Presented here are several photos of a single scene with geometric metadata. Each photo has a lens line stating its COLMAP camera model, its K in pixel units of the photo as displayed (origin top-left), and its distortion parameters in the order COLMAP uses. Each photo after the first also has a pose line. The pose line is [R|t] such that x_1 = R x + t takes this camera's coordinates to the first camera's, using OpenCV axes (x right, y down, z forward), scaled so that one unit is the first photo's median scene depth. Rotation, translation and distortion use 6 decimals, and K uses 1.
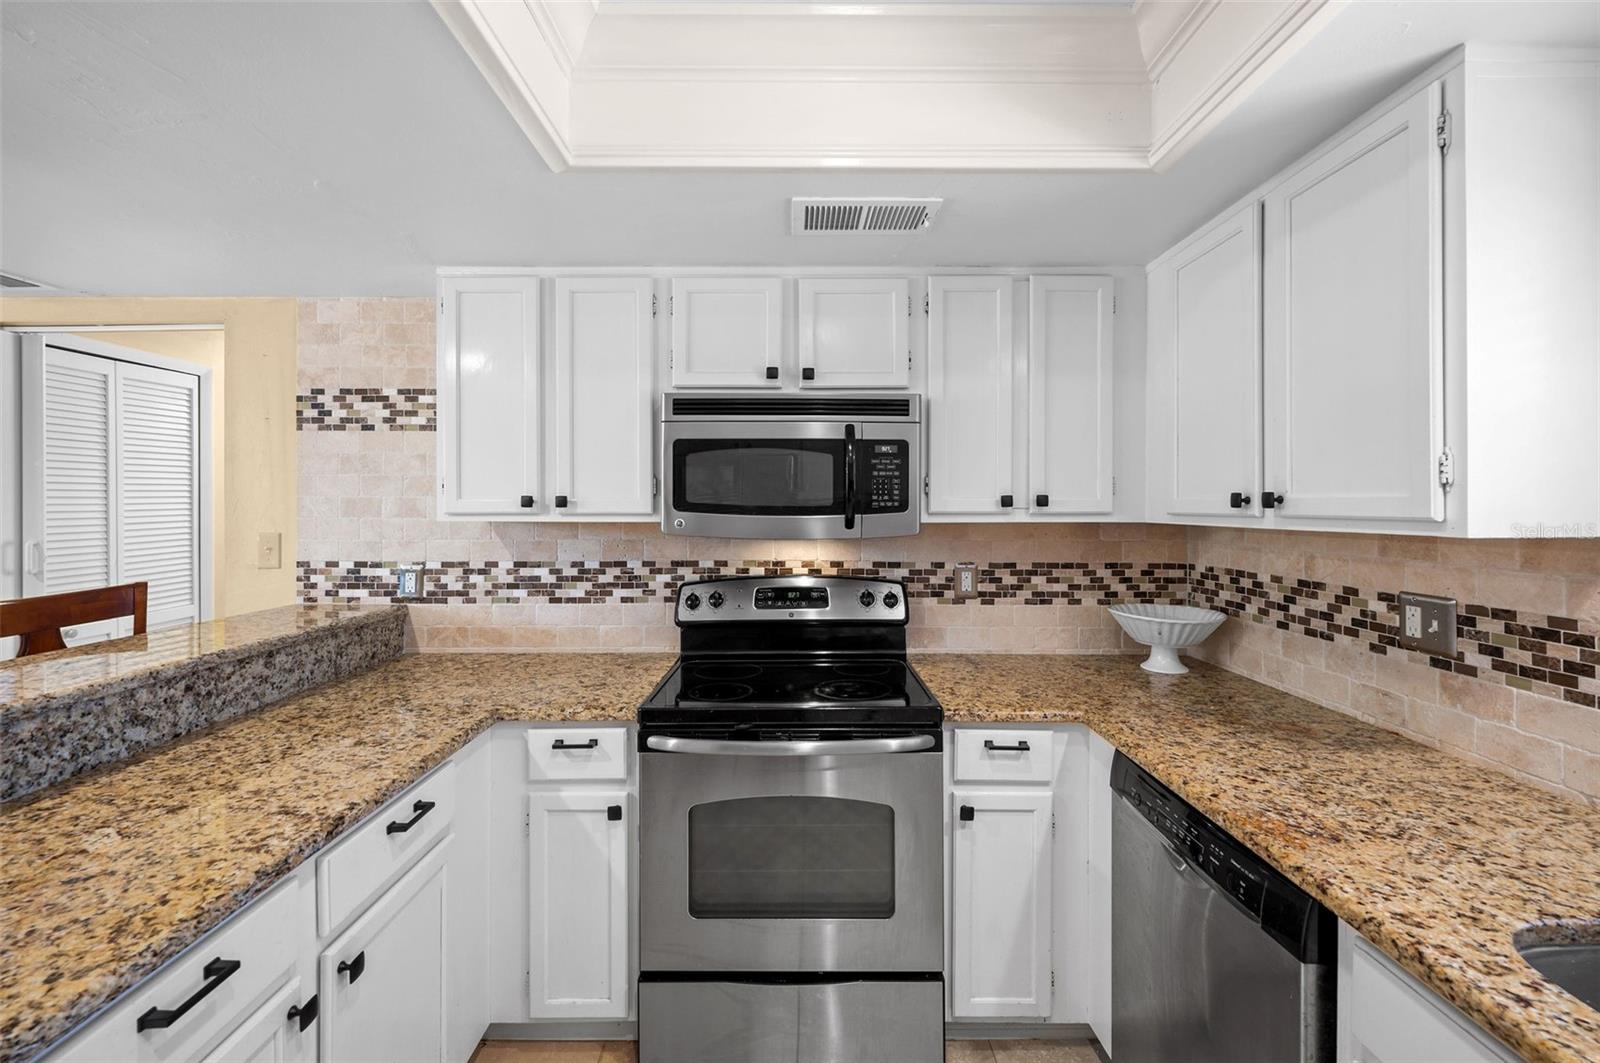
lens RADIAL K [[660.0, 0, 797.5], [0, 660.0, 507.1], [0, 0, 1]] dist [-0.001473, 0.000187]
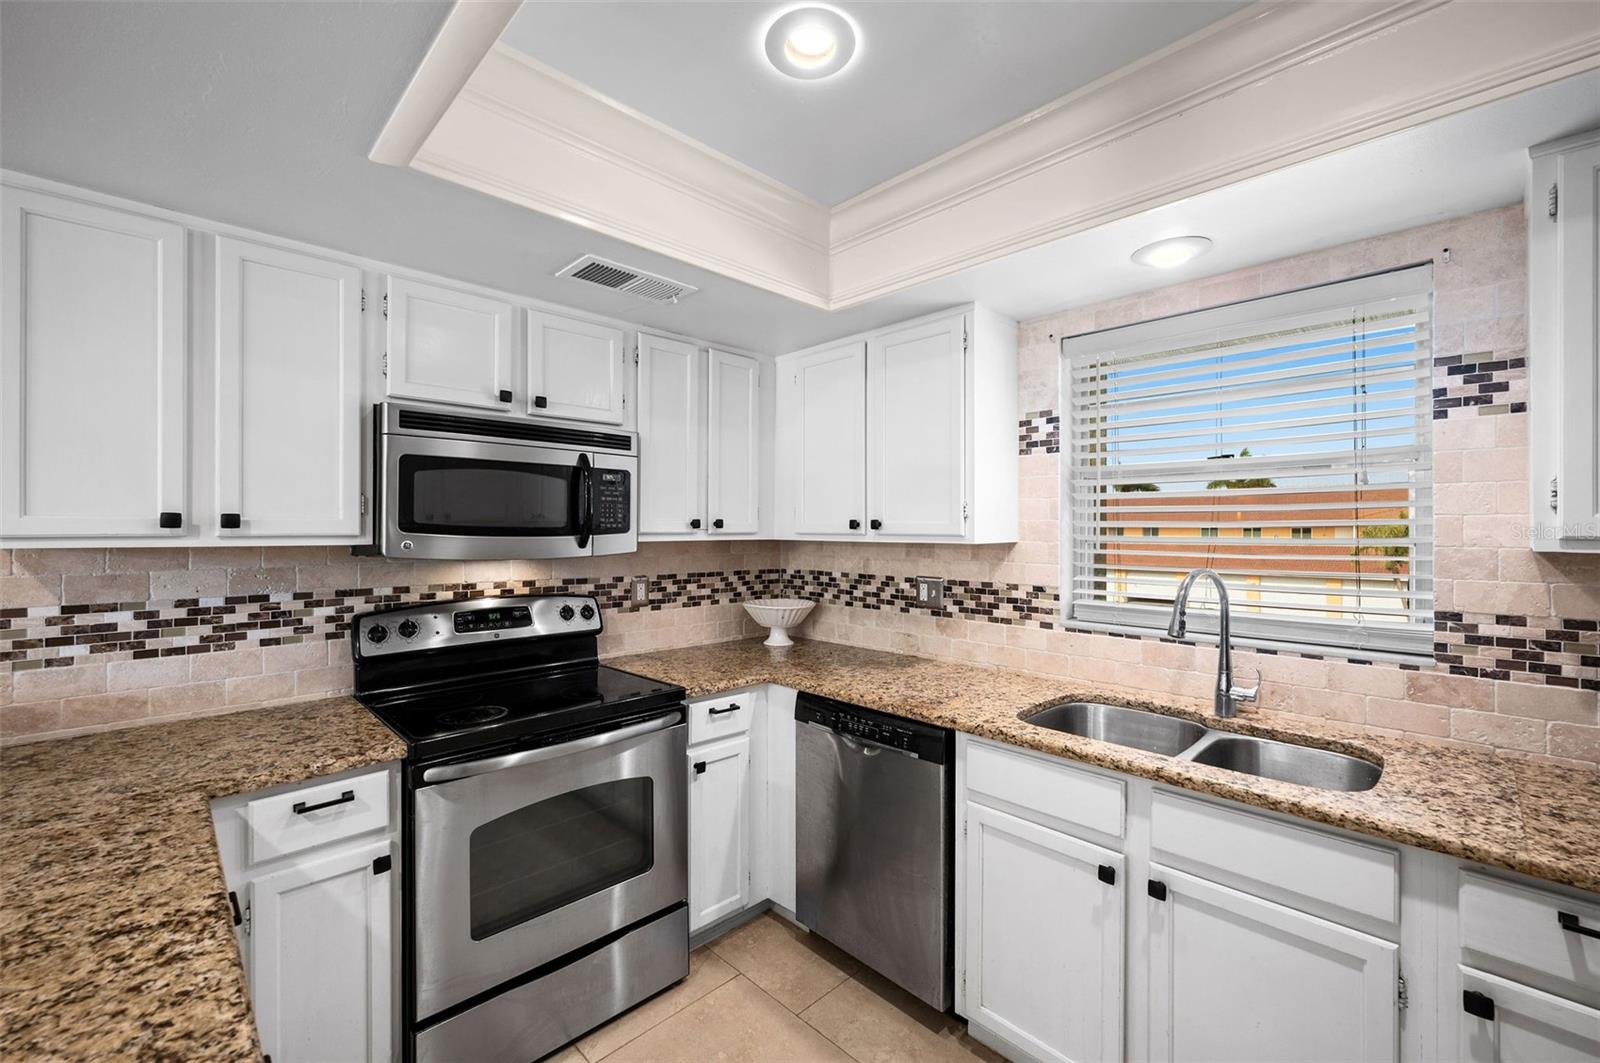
lens RADIAL K [[658.5, 0, 801.8], [0, 658.5, 527.5], [0, 0, 1]] dist [-0.002018, -0.000053]
pose [[0.716039, 0.002449, 0.698056, -0.403011], [-0.001278, 0.999997, -0.002197, 0.000438], [-0.698059, 0.000682, 0.716040, -0.043096]]
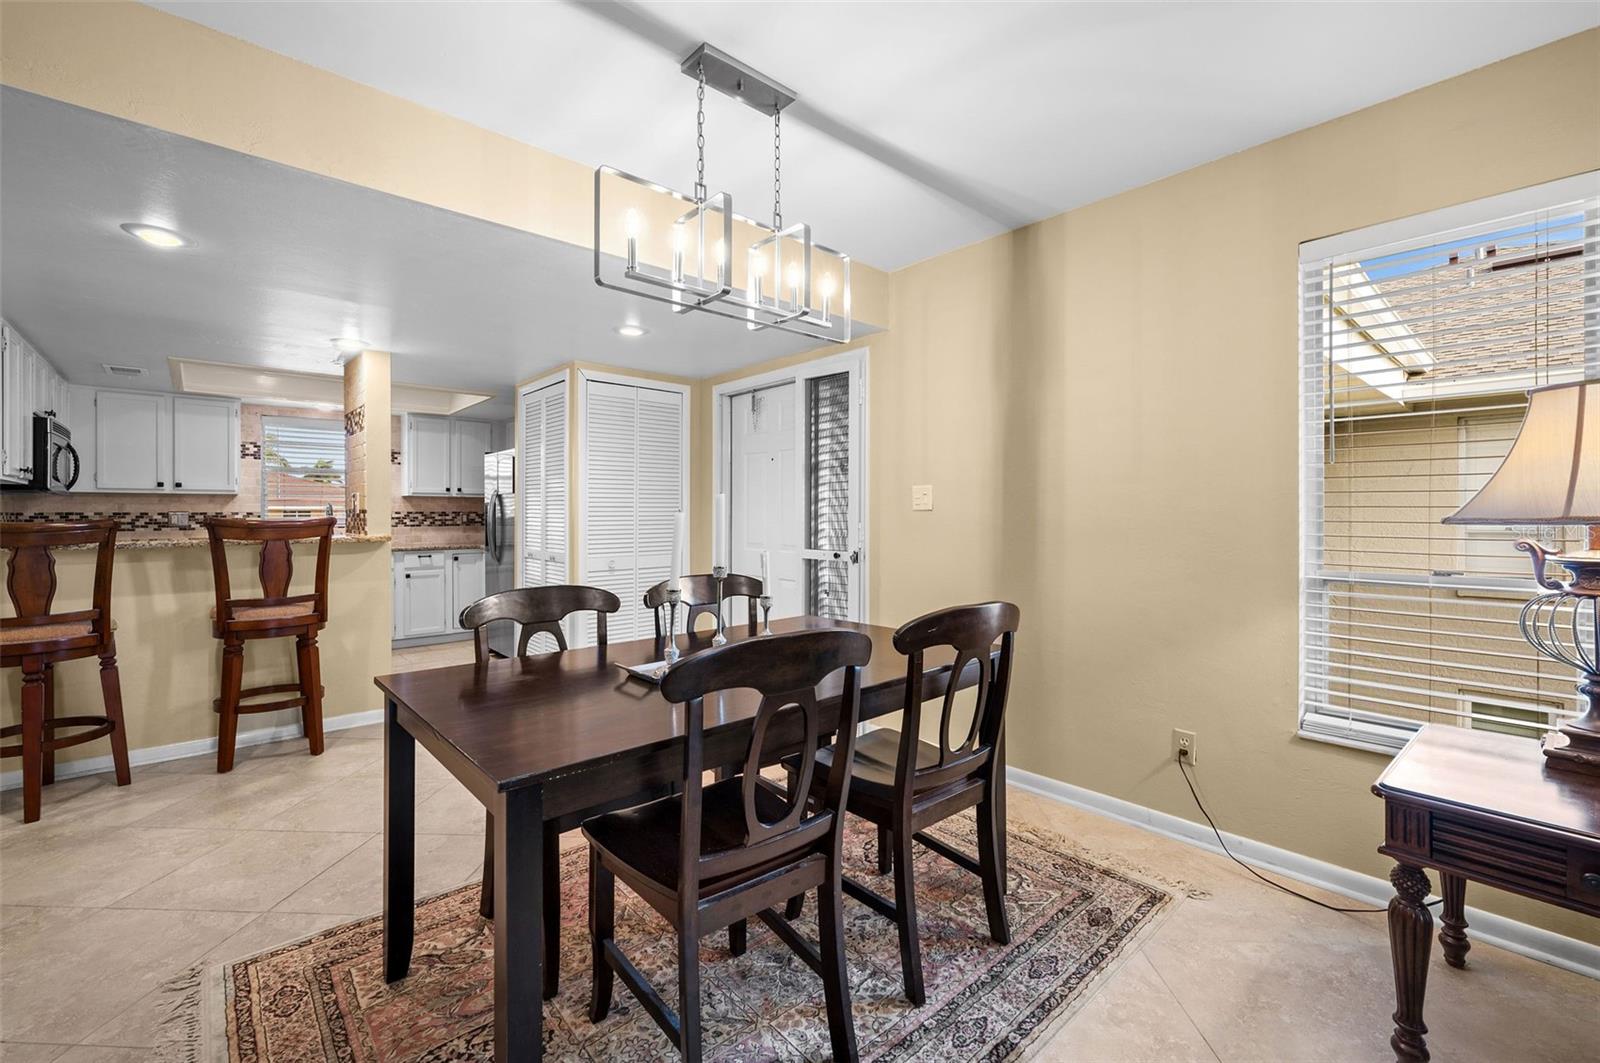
lens RADIAL K [[673.7, 0, 795.8], [0, 673.7, 513.7], [0, 0, 1]] dist [-0.001424, 0.000077]
pose [[-0.665183, 0.002135, 0.746677, -2.972714], [0.003873, 0.999992, 0.000592, 0.109506], [-0.746670, 0.003286, -0.665187, 0.645321]]
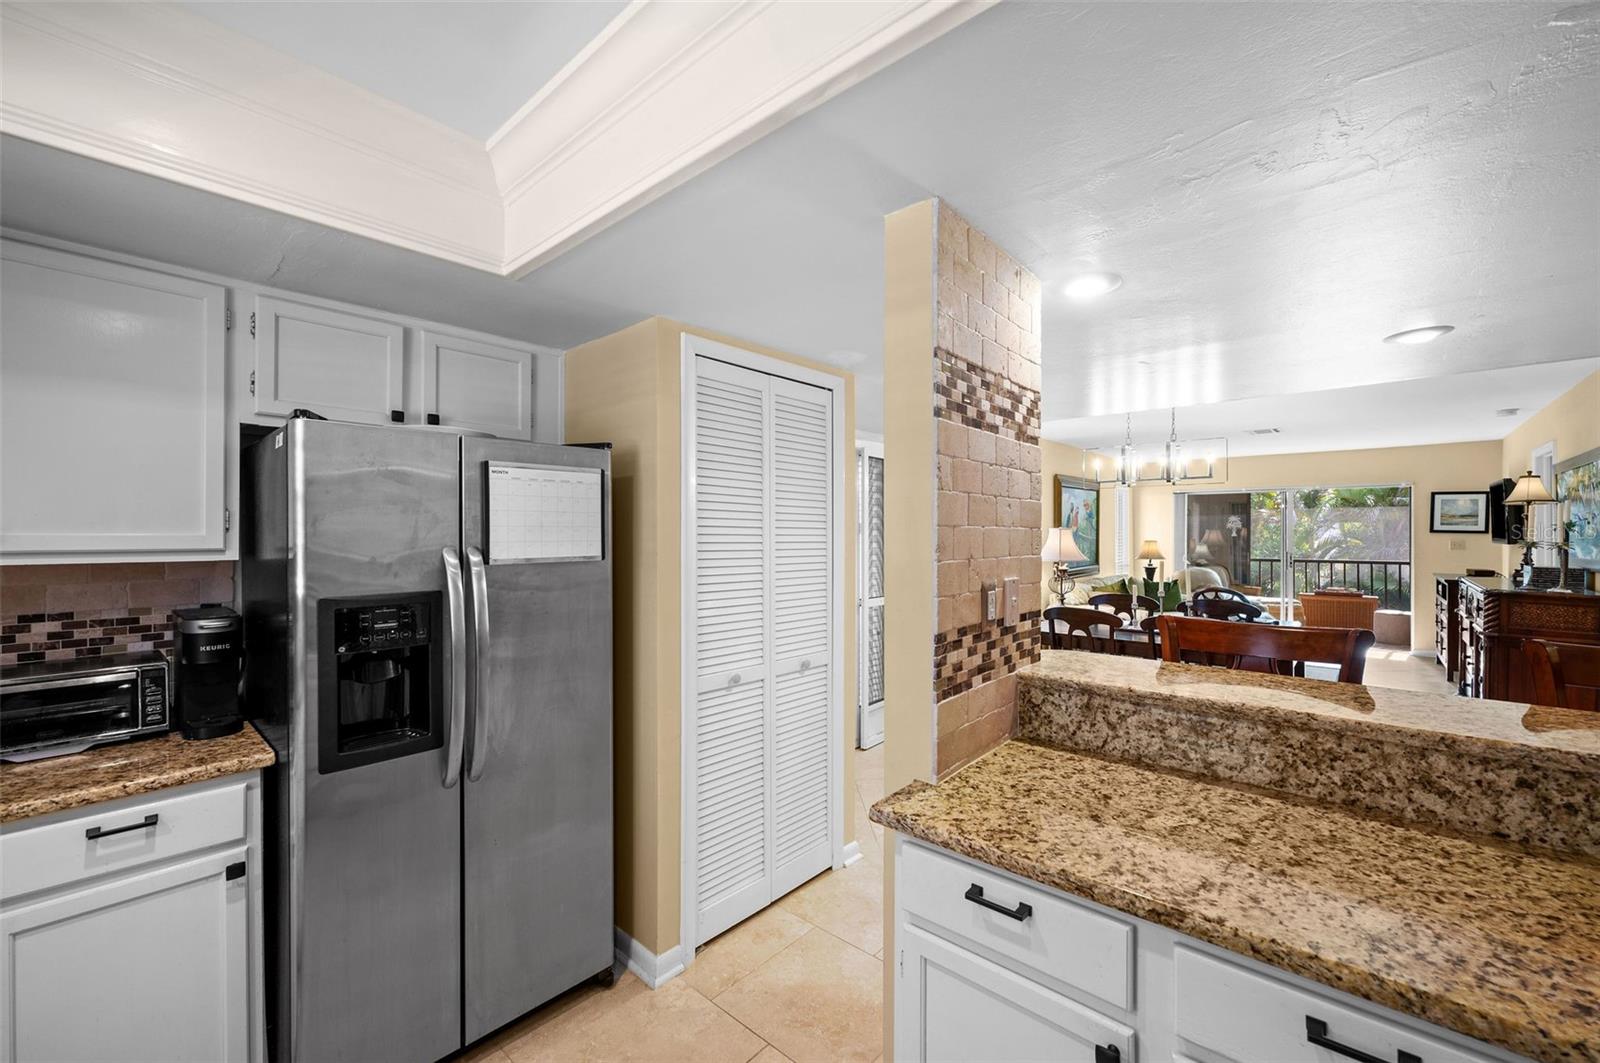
lens RADIAL K [[645.6, 0, 800.0], [0, 645.6, 531.5], [0, 0, 1]] dist [-0.002673, -0.000265]
pose [[-0.668778, -0.000281, -0.743462, 0.137608], [-0.000587, 1.000000, 0.000149, -0.011974], [0.743462, 0.000536, -0.668778, 0.636579]]
